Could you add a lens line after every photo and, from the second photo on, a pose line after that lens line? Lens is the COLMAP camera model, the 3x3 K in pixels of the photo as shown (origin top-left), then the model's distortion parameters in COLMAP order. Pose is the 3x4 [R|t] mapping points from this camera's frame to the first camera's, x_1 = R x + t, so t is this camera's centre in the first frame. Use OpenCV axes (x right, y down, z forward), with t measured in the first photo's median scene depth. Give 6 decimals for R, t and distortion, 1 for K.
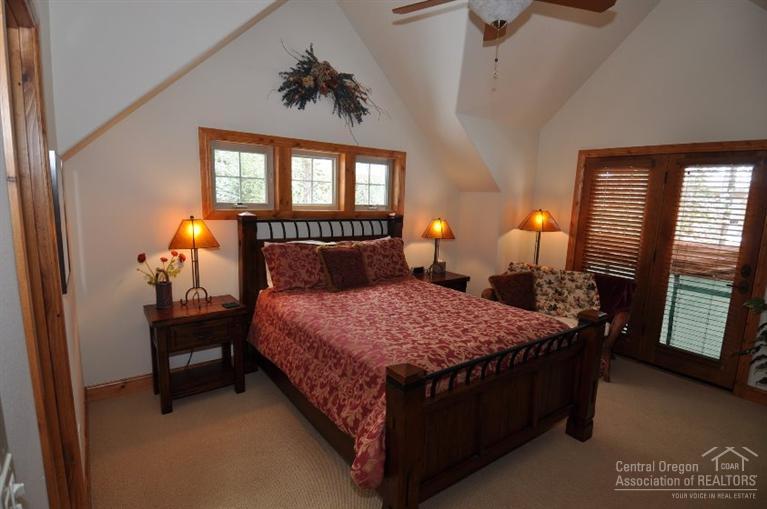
lens RADIAL K [[397.7, 0, 380.9], [0, 397.7, 256.9], [0, 0, 1]] dist [0.005873, -0.018693]
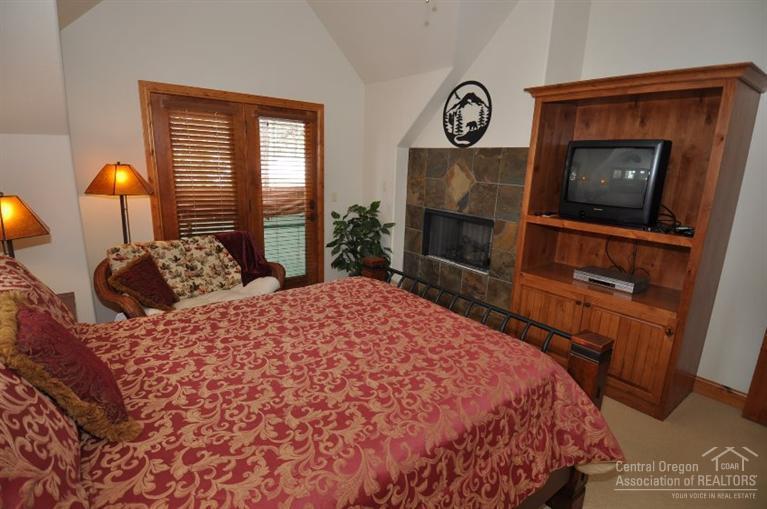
lens RADIAL K [[397.7, 0, 385.0], [0, 397.7, 252.4], [0, 0, 1]] dist [0.005873, -0.018693]
pose [[-0.047726, -0.256672, 0.965319, -0.341653], [0.122199, 0.957661, 0.260677, -0.101791], [-0.991358, 0.130402, -0.014340, 0.625158]]
